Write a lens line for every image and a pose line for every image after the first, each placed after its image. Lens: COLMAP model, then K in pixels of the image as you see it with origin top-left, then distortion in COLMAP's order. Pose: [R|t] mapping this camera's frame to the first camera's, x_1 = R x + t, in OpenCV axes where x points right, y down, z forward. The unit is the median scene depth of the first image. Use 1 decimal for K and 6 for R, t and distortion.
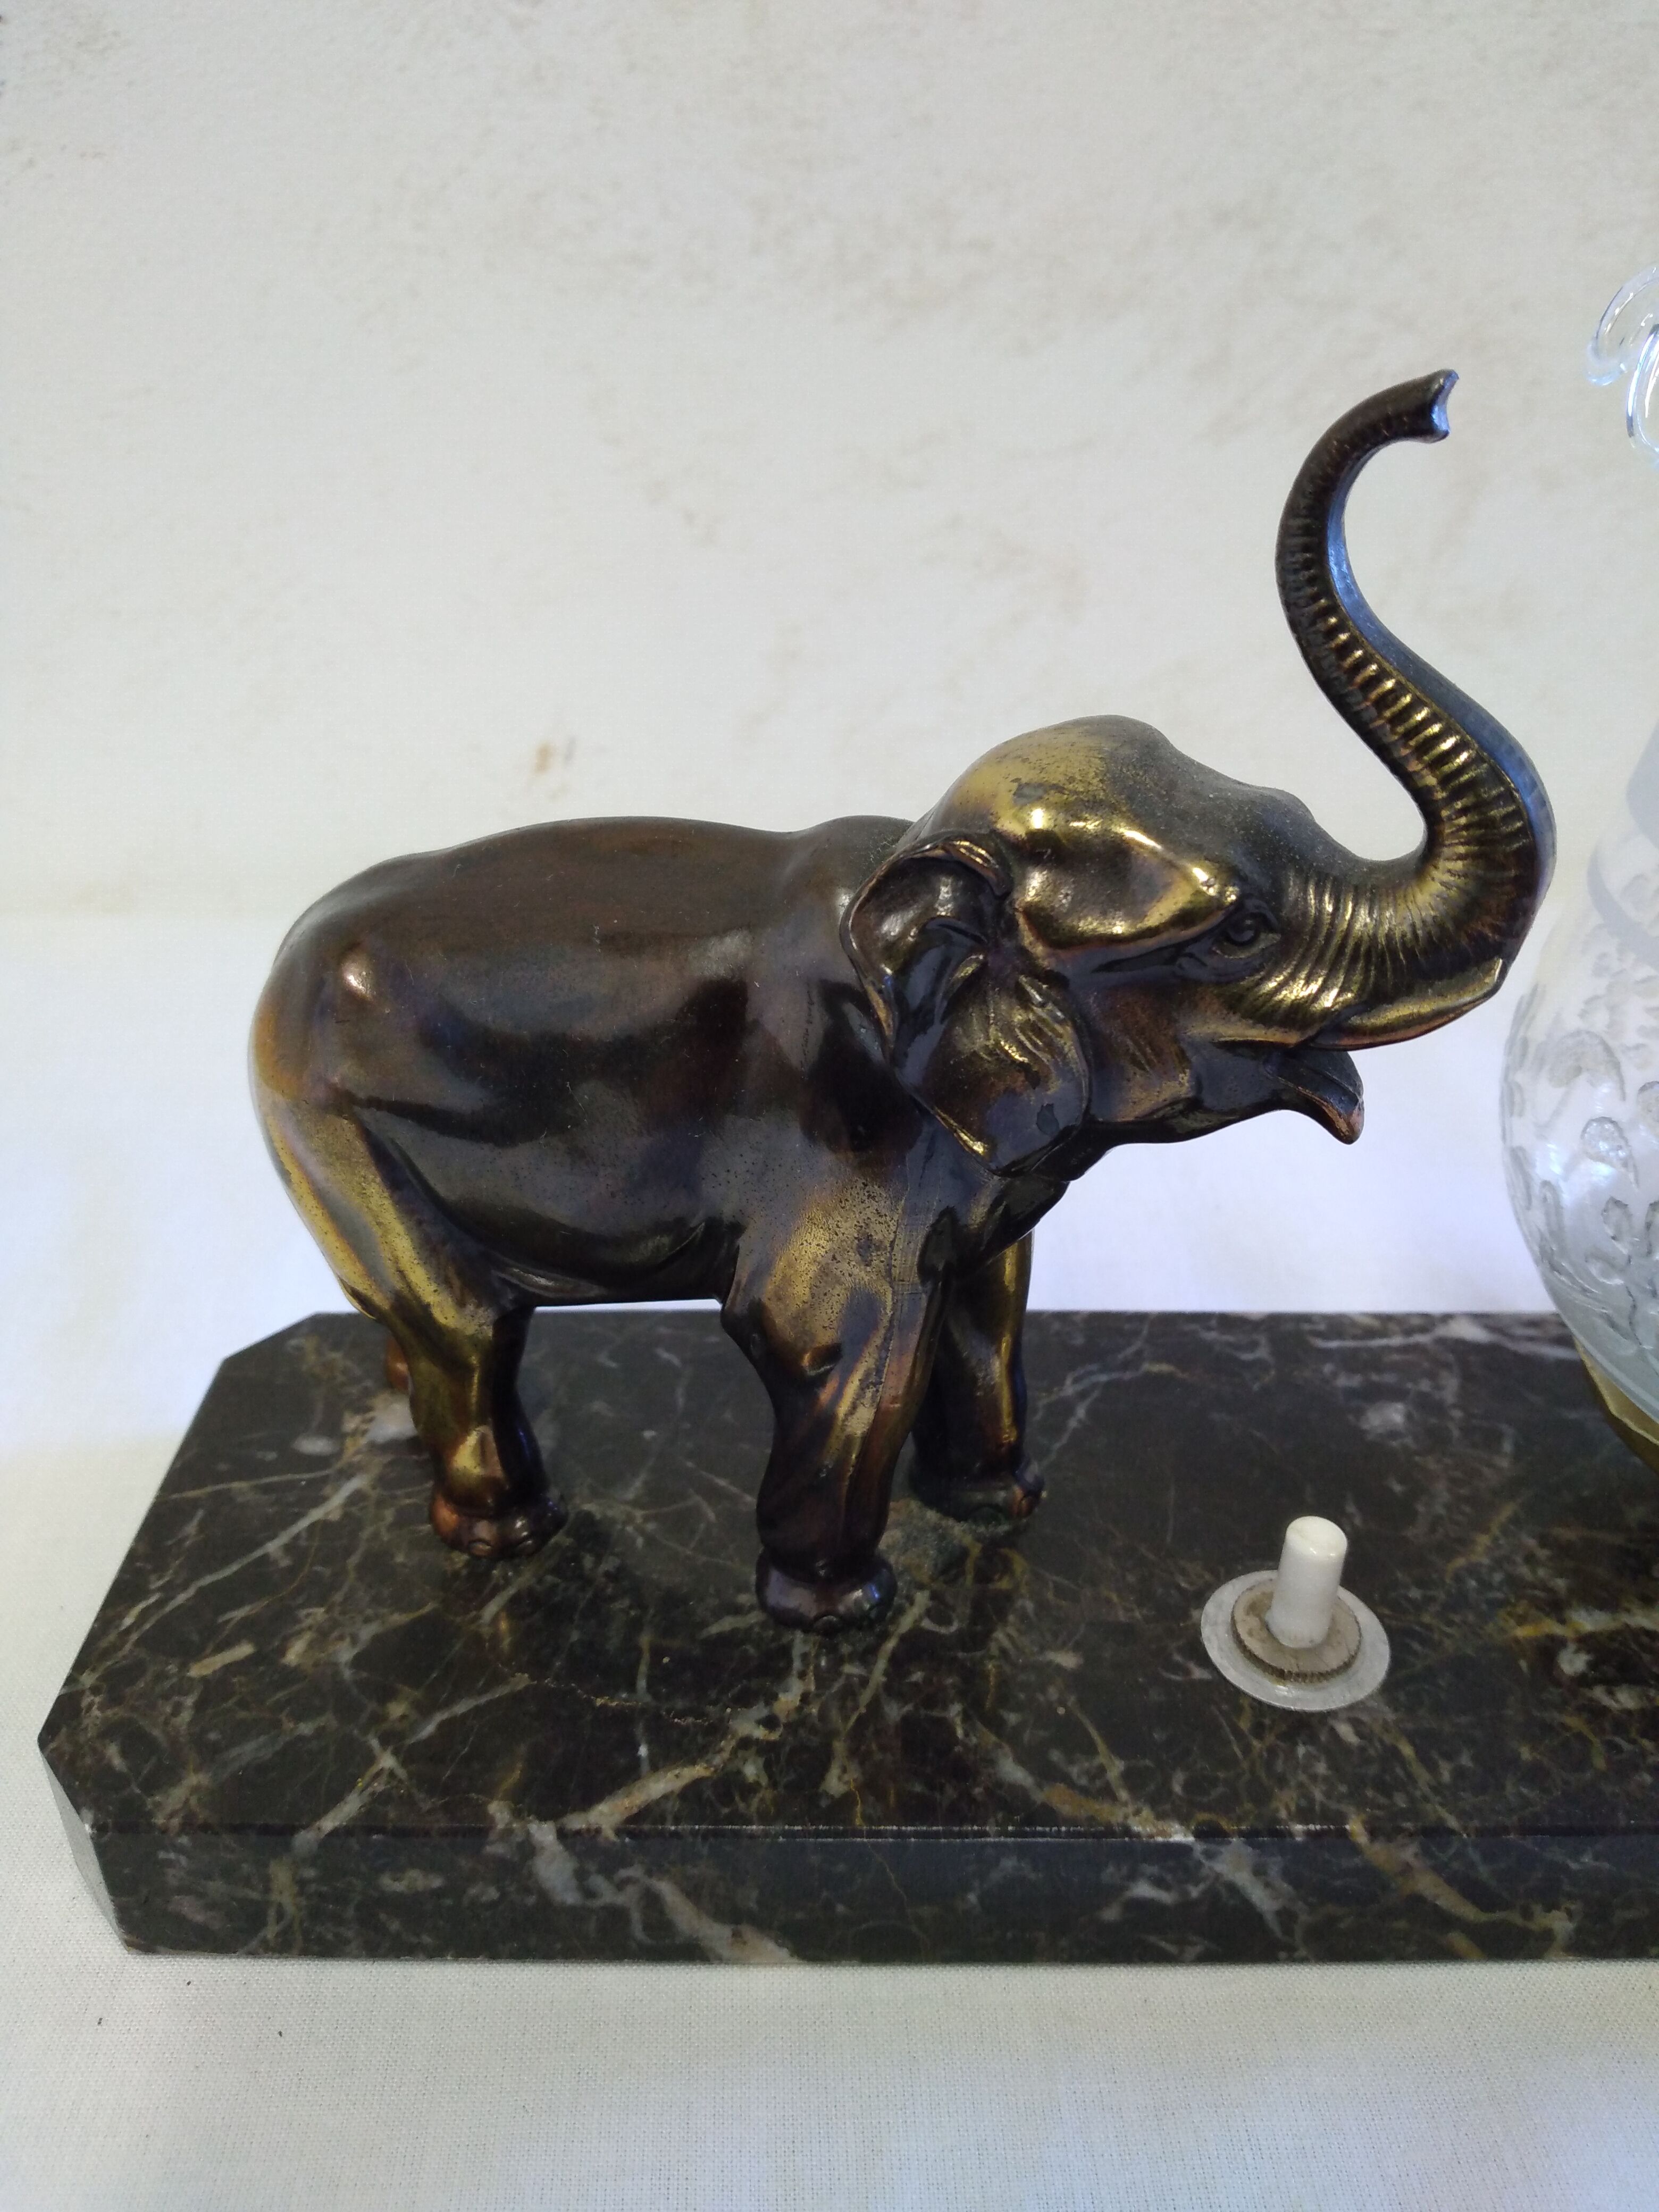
lens RADIAL K [[1828.3, 0, 834.5], [0, 1828.3, 1062.1], [0, 0, 1]] dist [-0.028391, 0.005156]
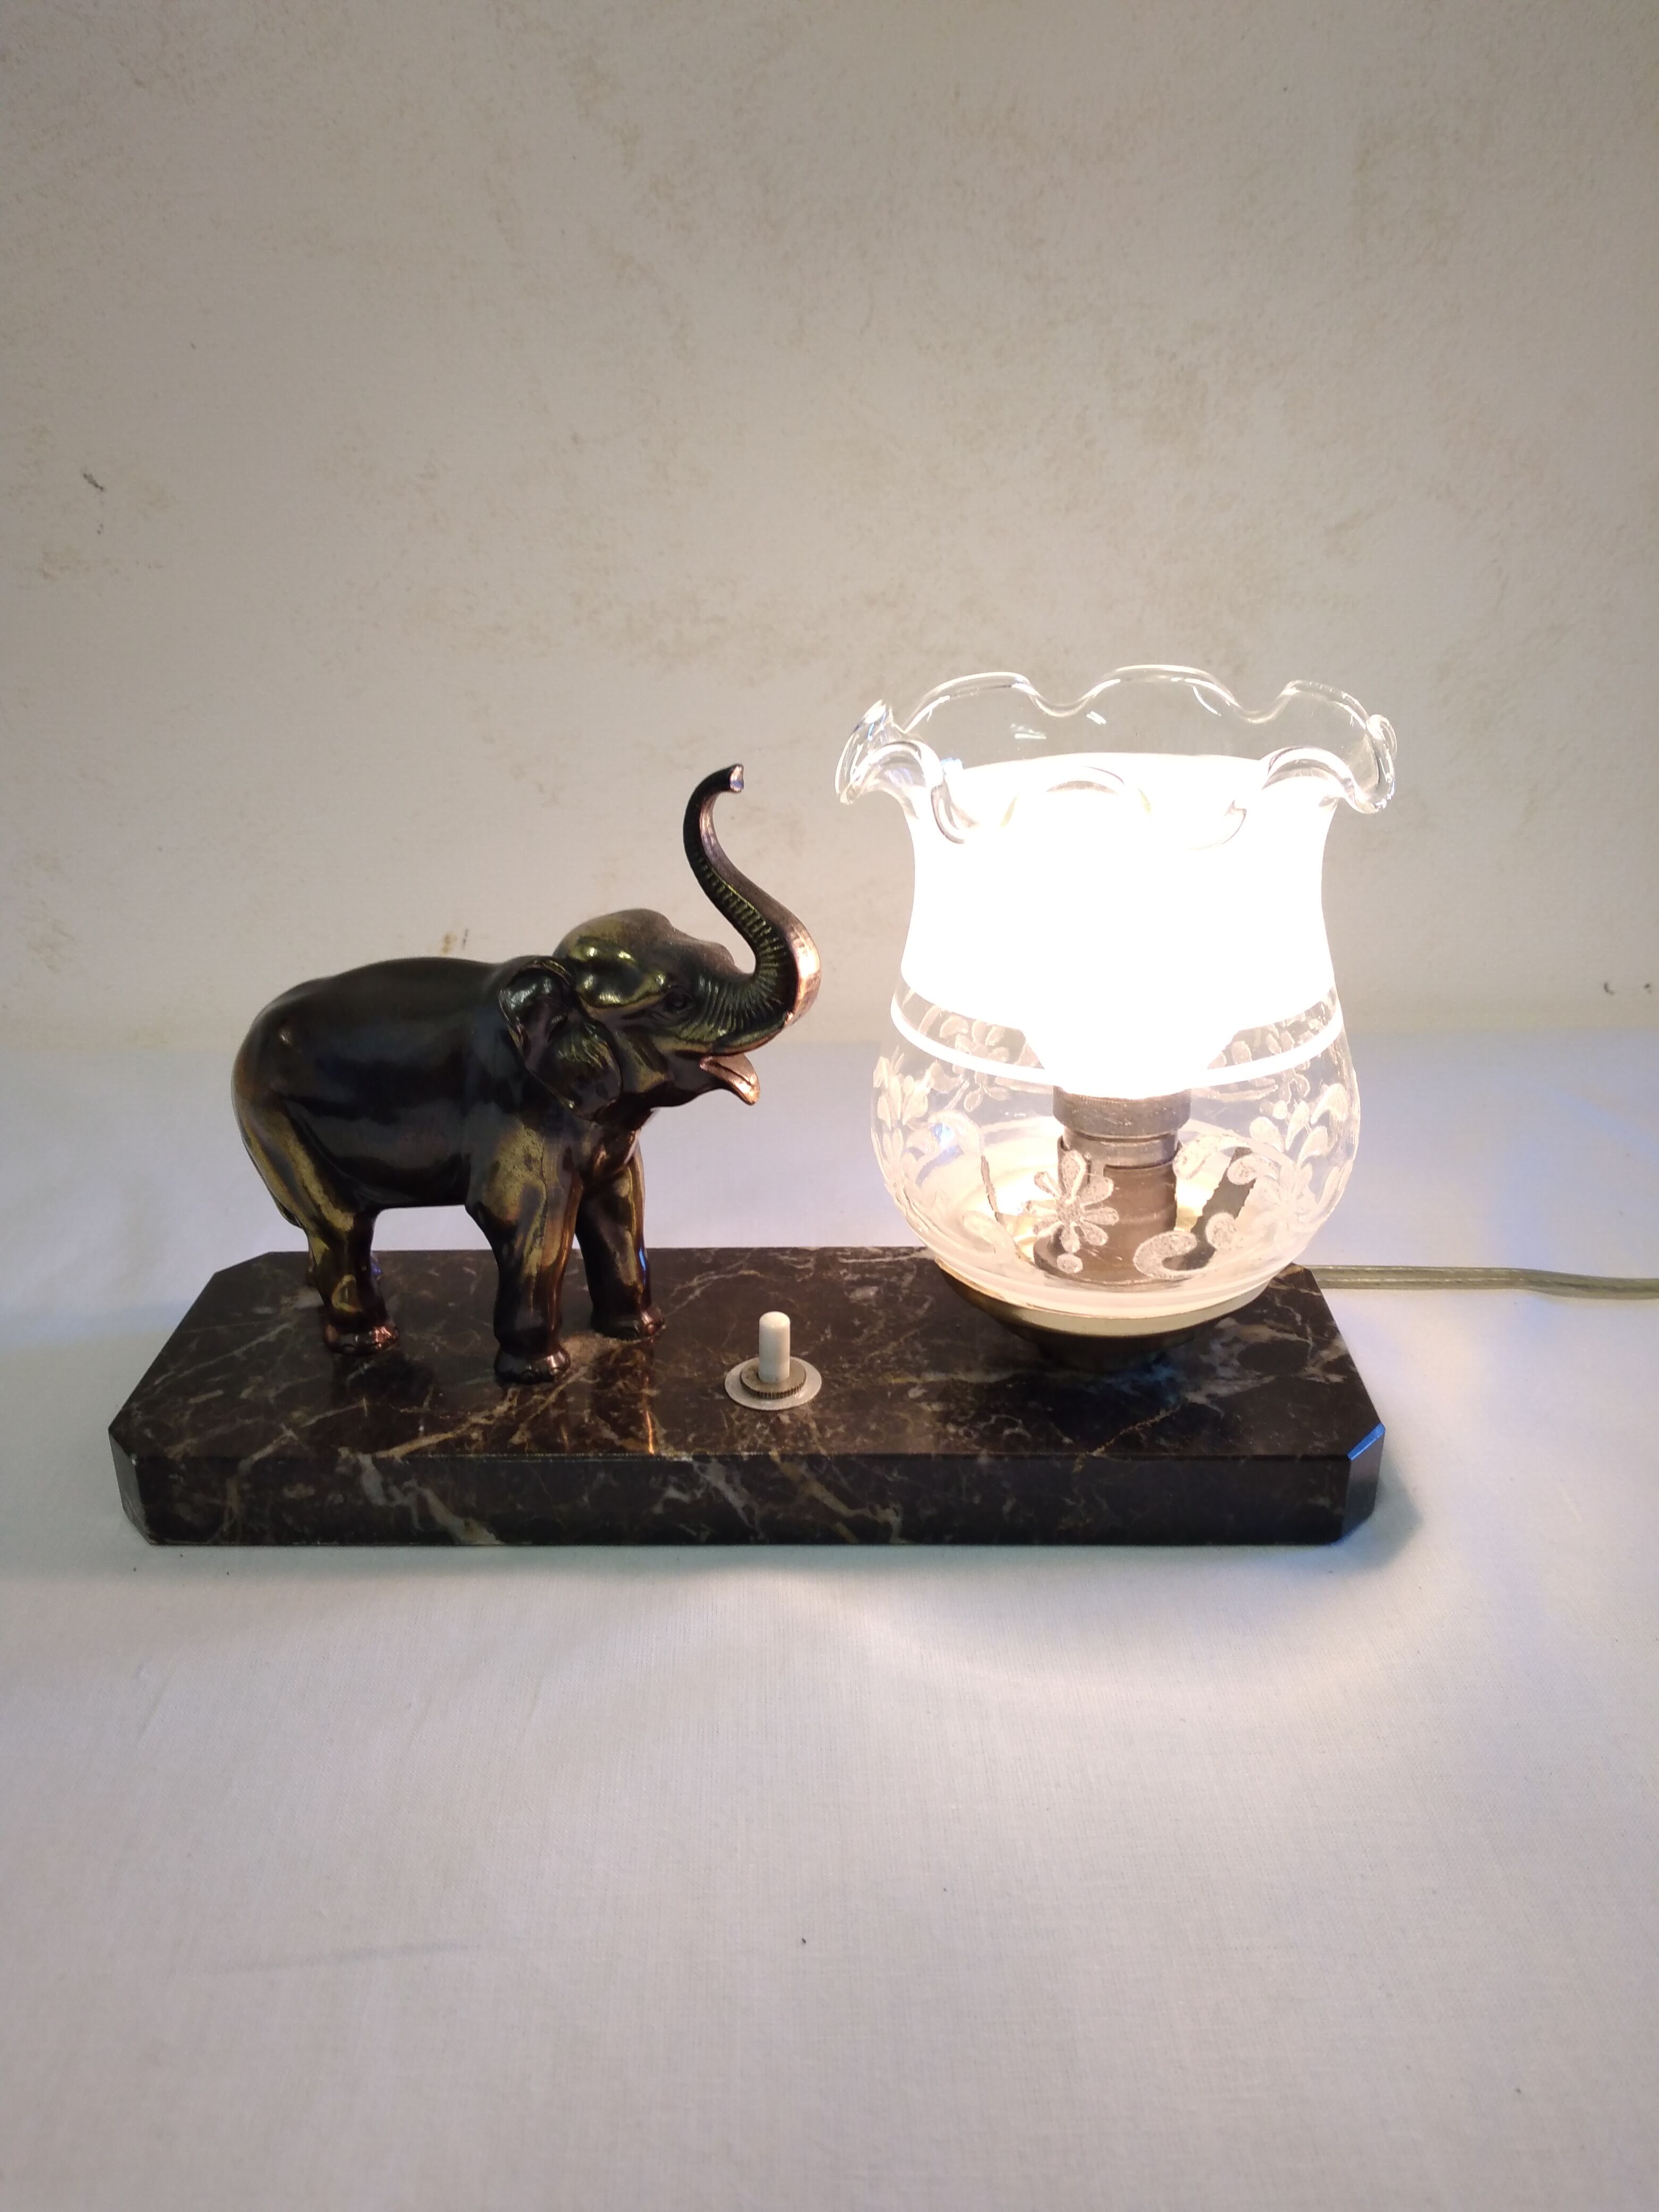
lens RADIAL K [[1794.9, 0, 826.7], [0, 1794.9, 1058.8], [0, 0, 1]] dist [0.167124, -0.472826]
pose [[0.999941, -0.006646, -0.008573, 0.353369], [0.005631, 0.993527, -0.113453, 0.209133], [0.009272, 0.113398, 0.993506, -0.990595]]
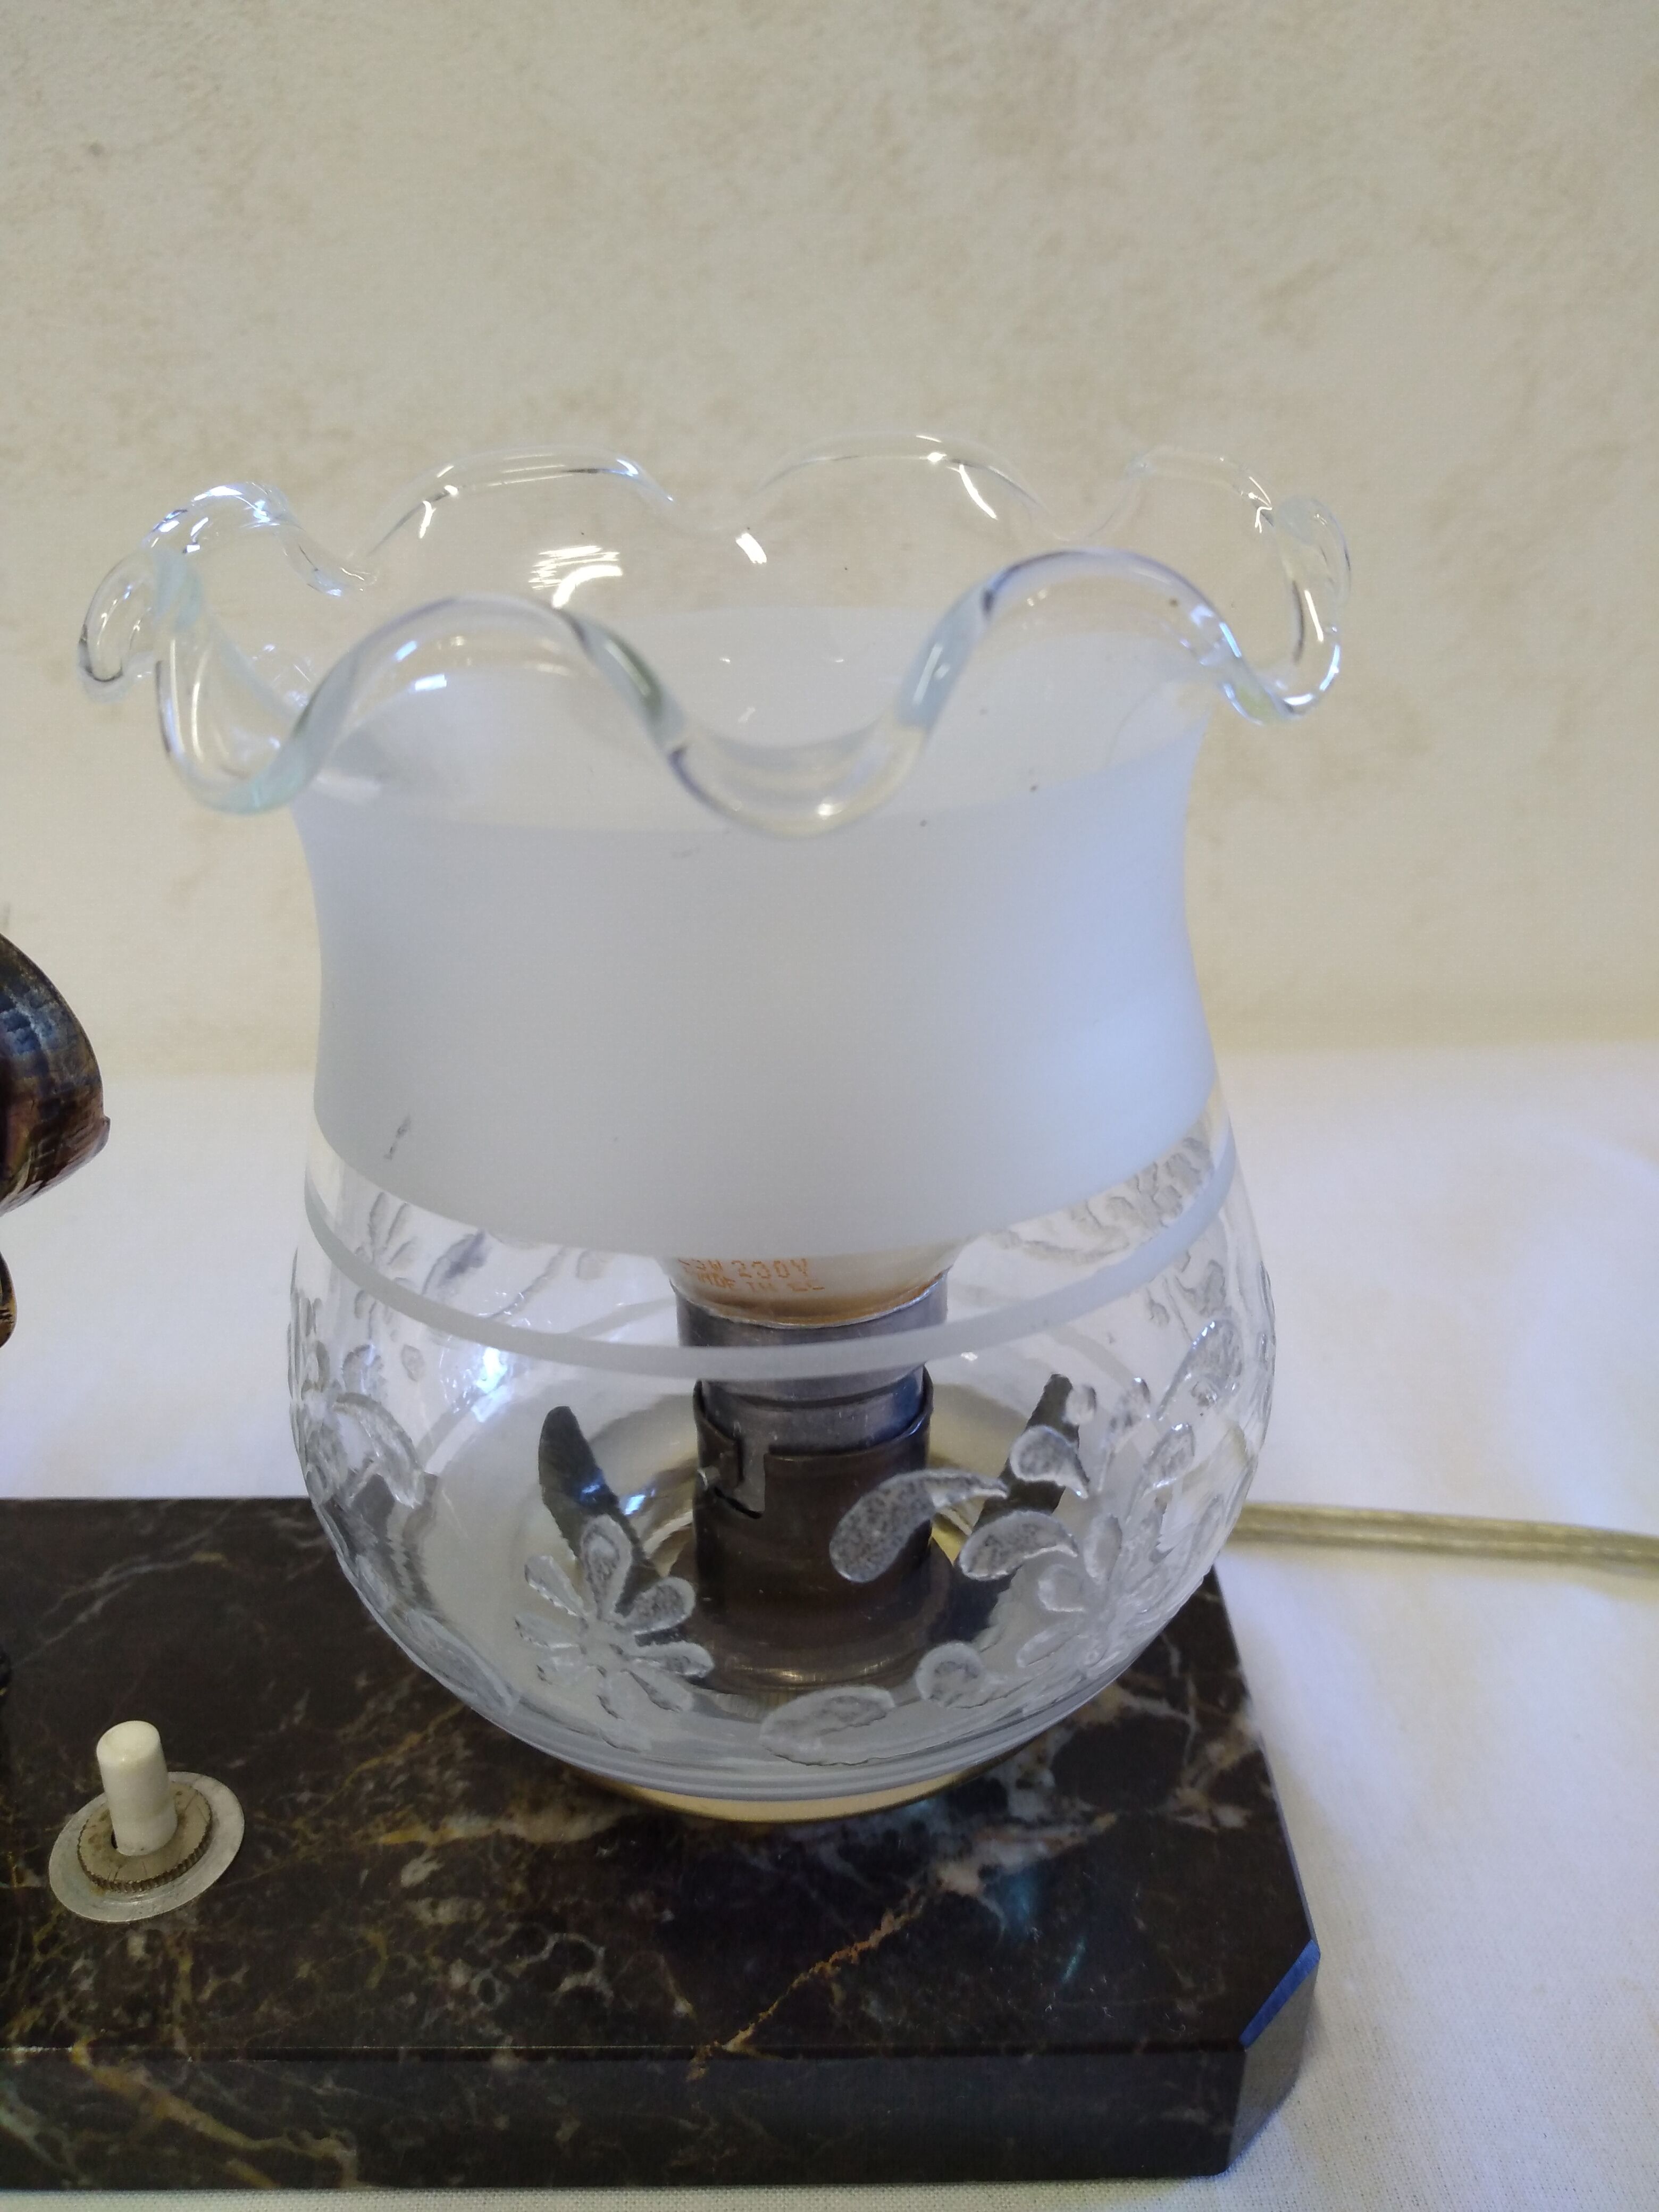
lens RADIAL K [[1828.3, 0, 834.5], [0, 1828.3, 1062.1], [0, 0, 1]] dist [-0.028391, 0.005156]
pose [[0.999944, -0.010508, 0.000816, 0.677740], [0.010539, 0.997567, -0.068919, -0.037596], [-0.000090, 0.068923, 0.997622, -0.008168]]
